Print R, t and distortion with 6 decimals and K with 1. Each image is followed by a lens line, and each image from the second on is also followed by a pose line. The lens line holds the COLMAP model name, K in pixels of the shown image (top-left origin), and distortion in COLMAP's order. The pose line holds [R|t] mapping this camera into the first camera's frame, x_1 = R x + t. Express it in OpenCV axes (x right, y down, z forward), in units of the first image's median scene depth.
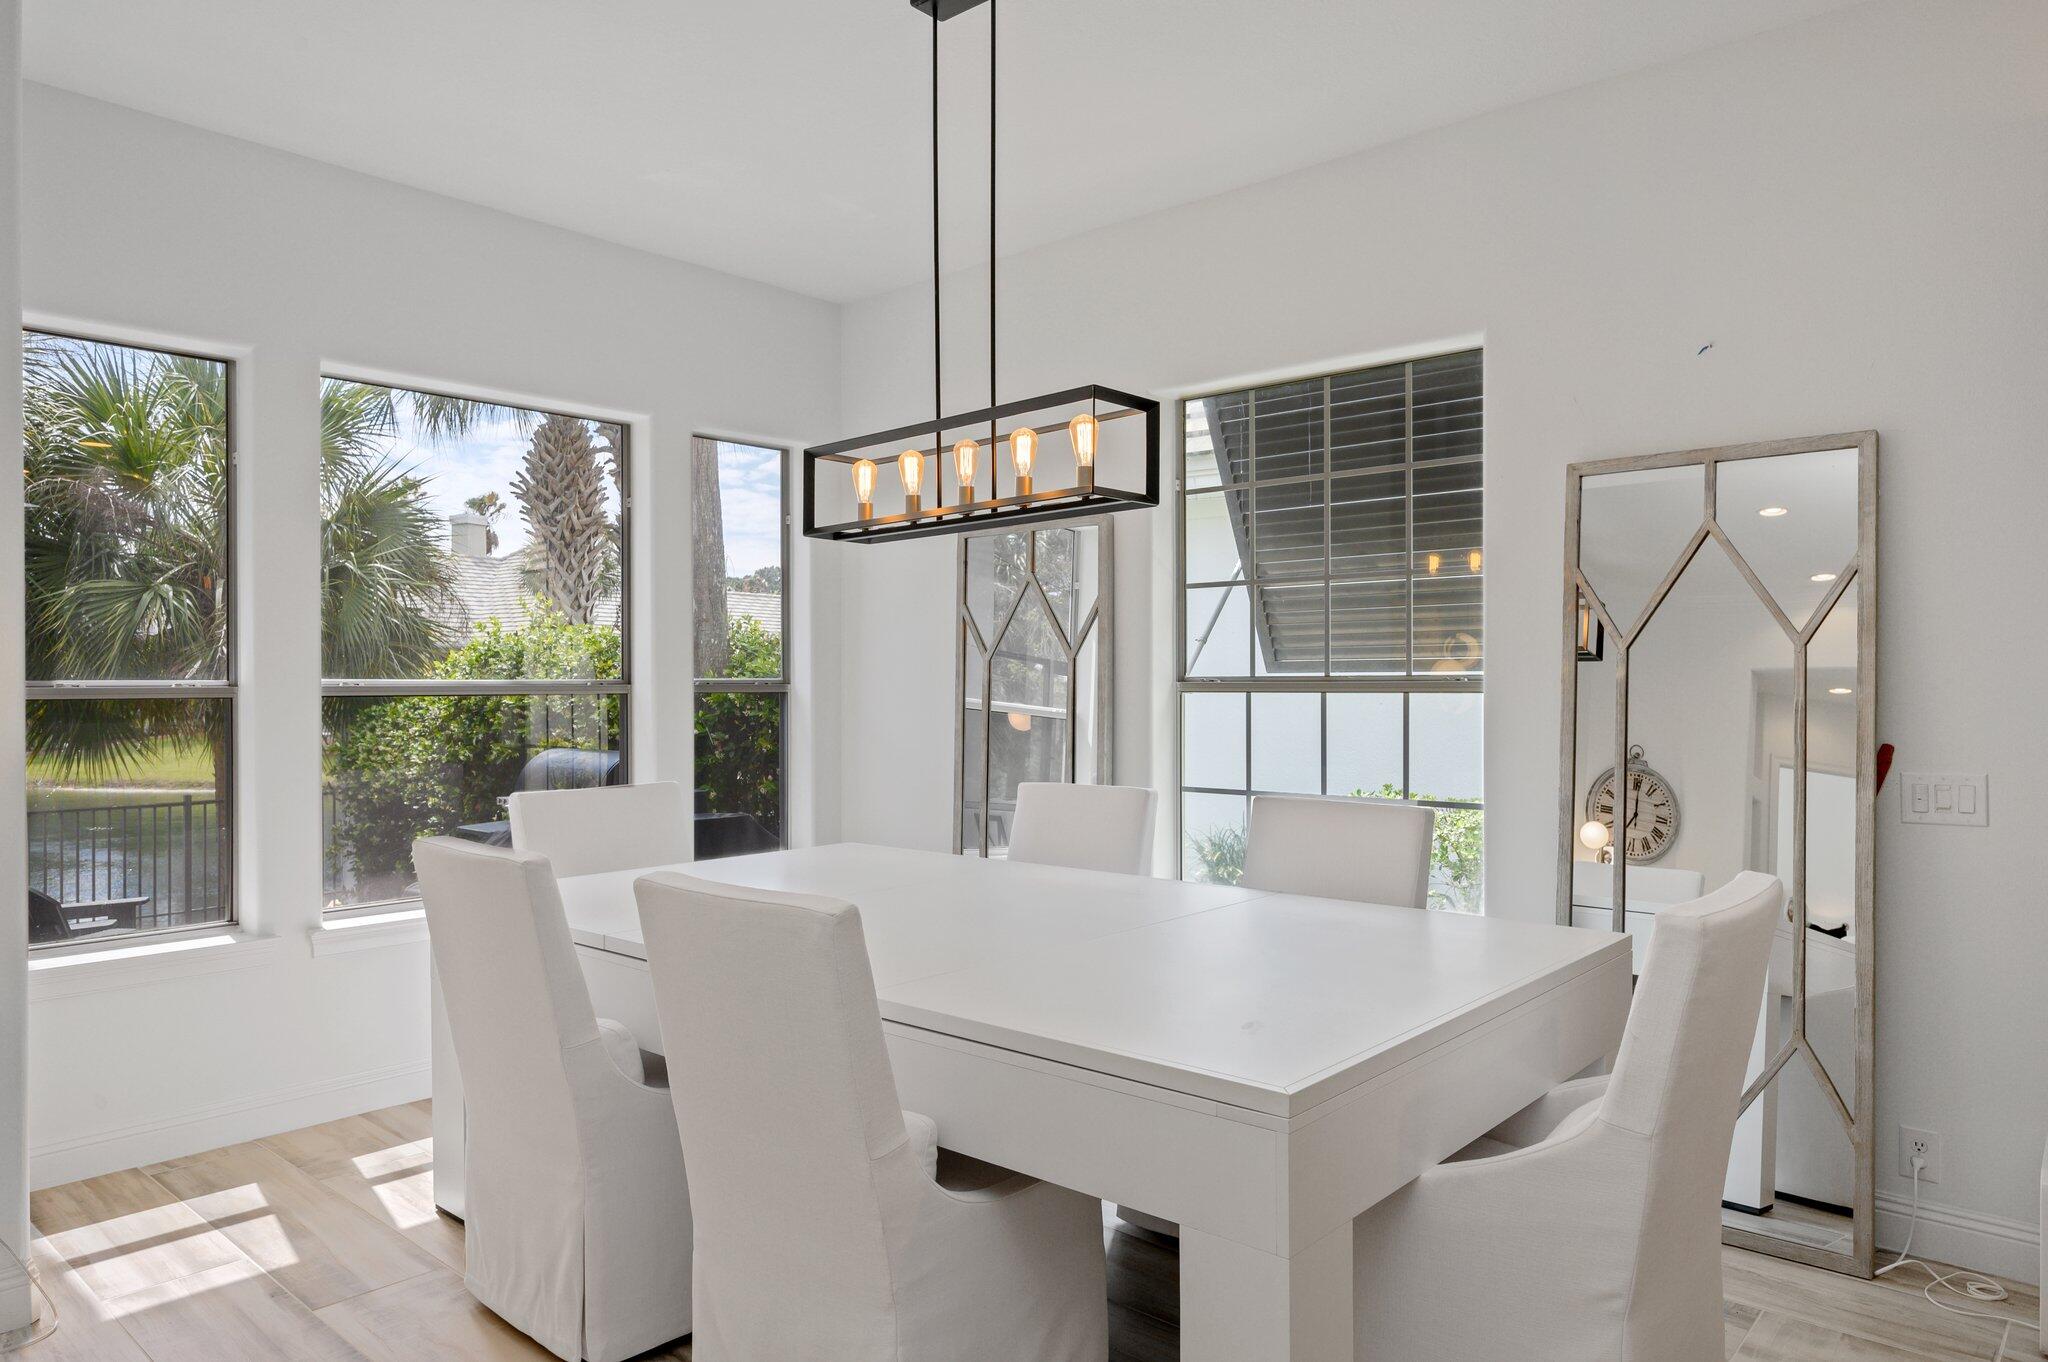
lens RADIAL K [[1342.6, 0, 1046.4], [0, 1342.6, 692.9], [0, 0, 1]] dist [-0.002404, 0.009515]
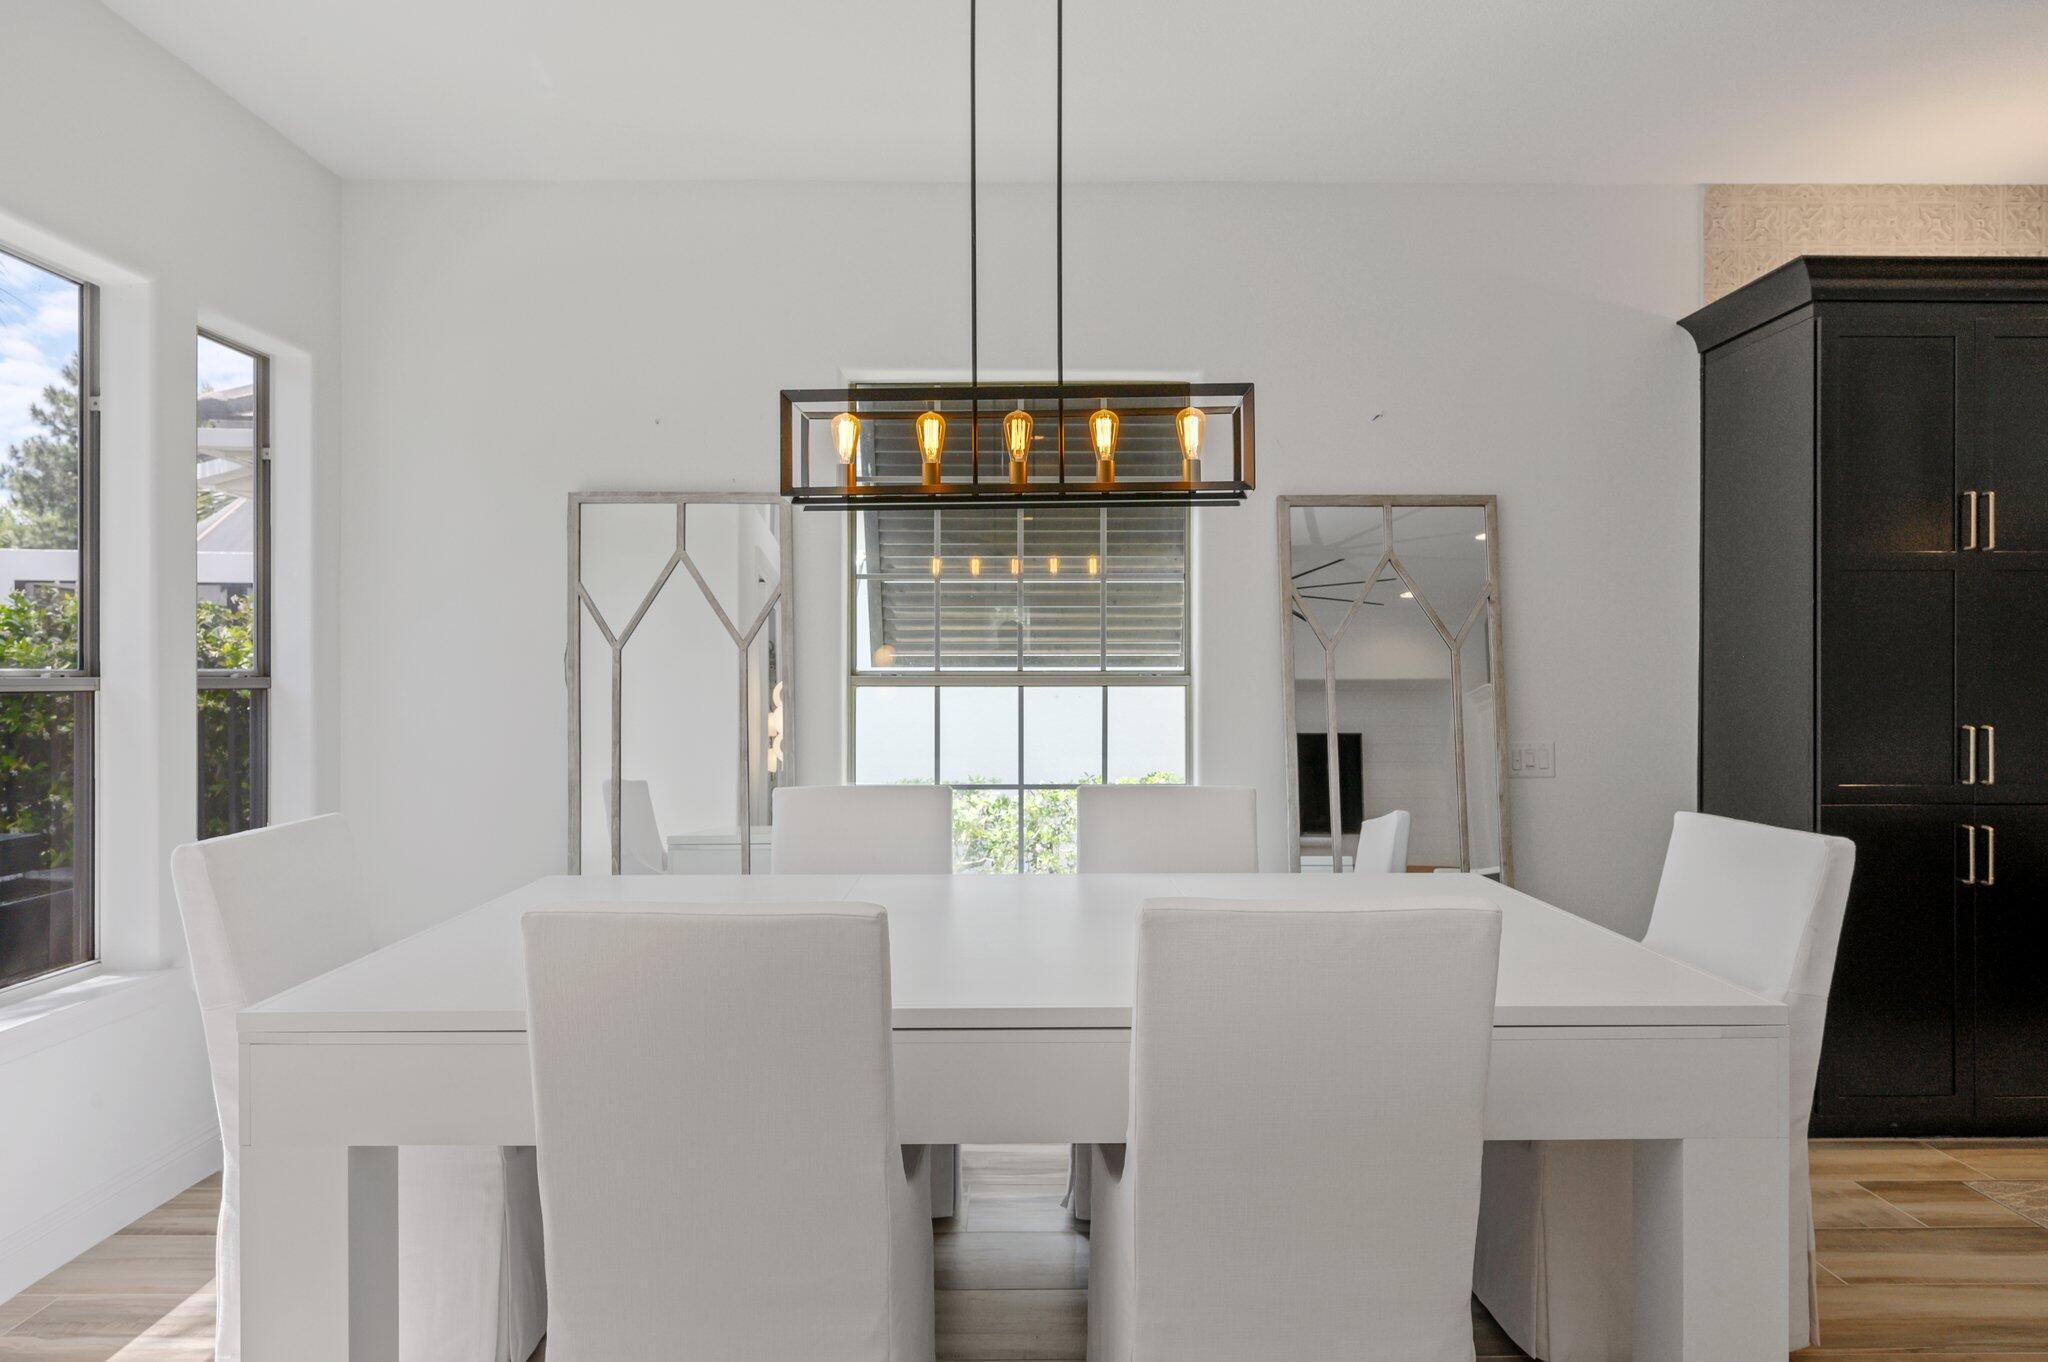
lens RADIAL K [[1342.6, 0, 962.2], [0, 1342.6, 681.8], [0, 0, 1]] dist [-0.002404, 0.009515]
pose [[0.729497, -0.000445, 0.683984, -0.476191], [0.003707, 0.999988, -0.003303, -0.000681], [-0.683974, 0.004945, 0.729489, 0.235191]]
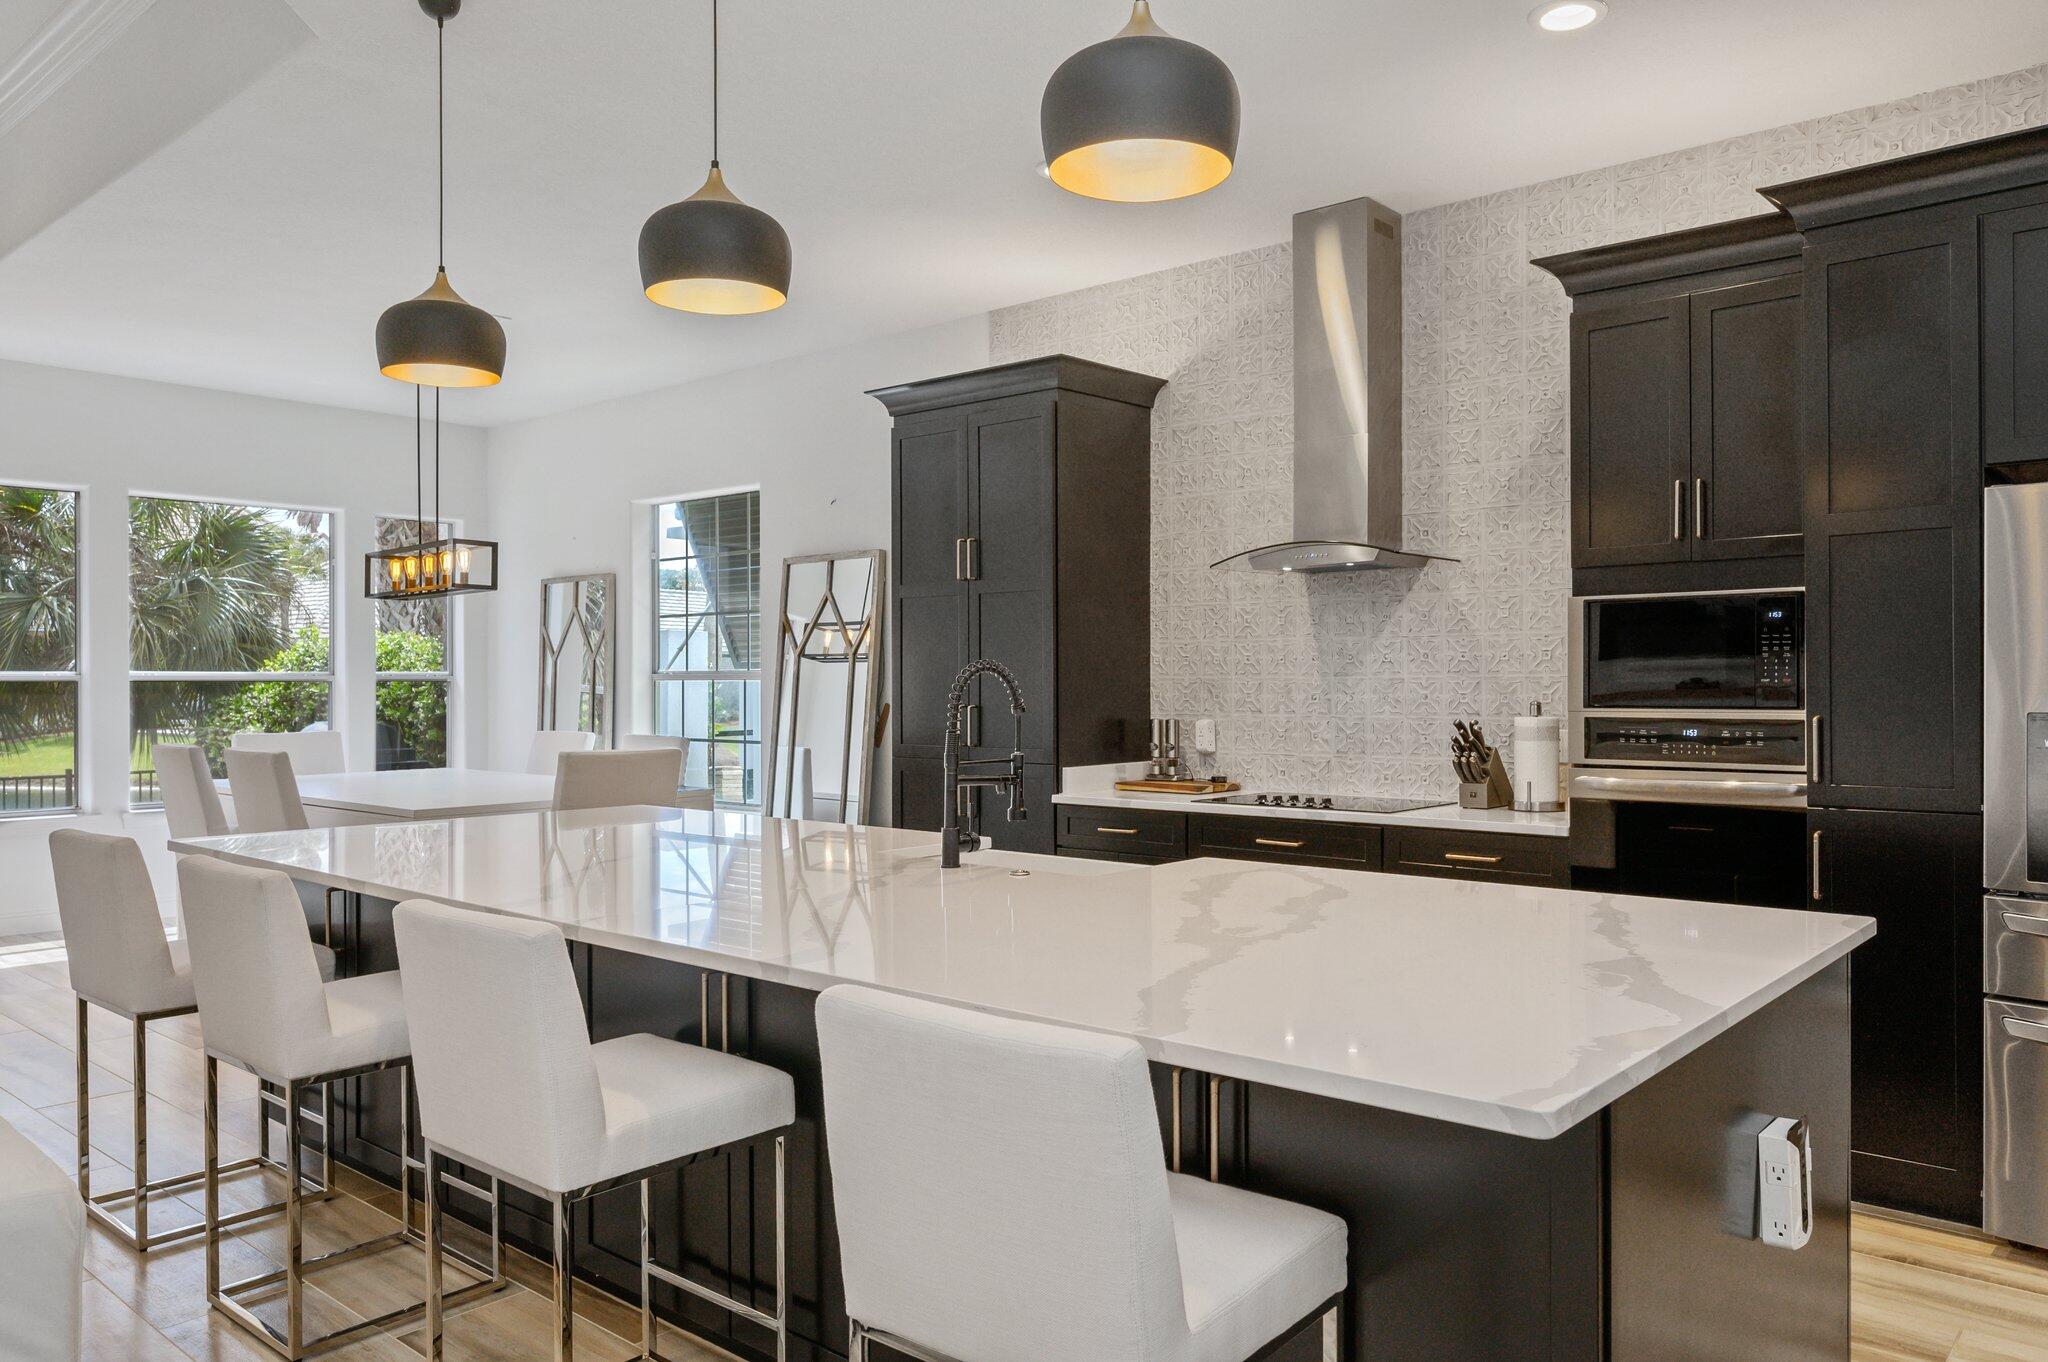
lens RADIAL K [[1419.9, 0, 1031.0], [0, 1419.9, 701.1], [0, 0, 1]] dist [0.002944, -0.003886]
pose [[0.999858, -0.001527, 0.016801, 0.546346], [0.001391, 0.999966, 0.008114, 0.012009], [-0.016813, -0.008089, 0.999826, -0.785016]]
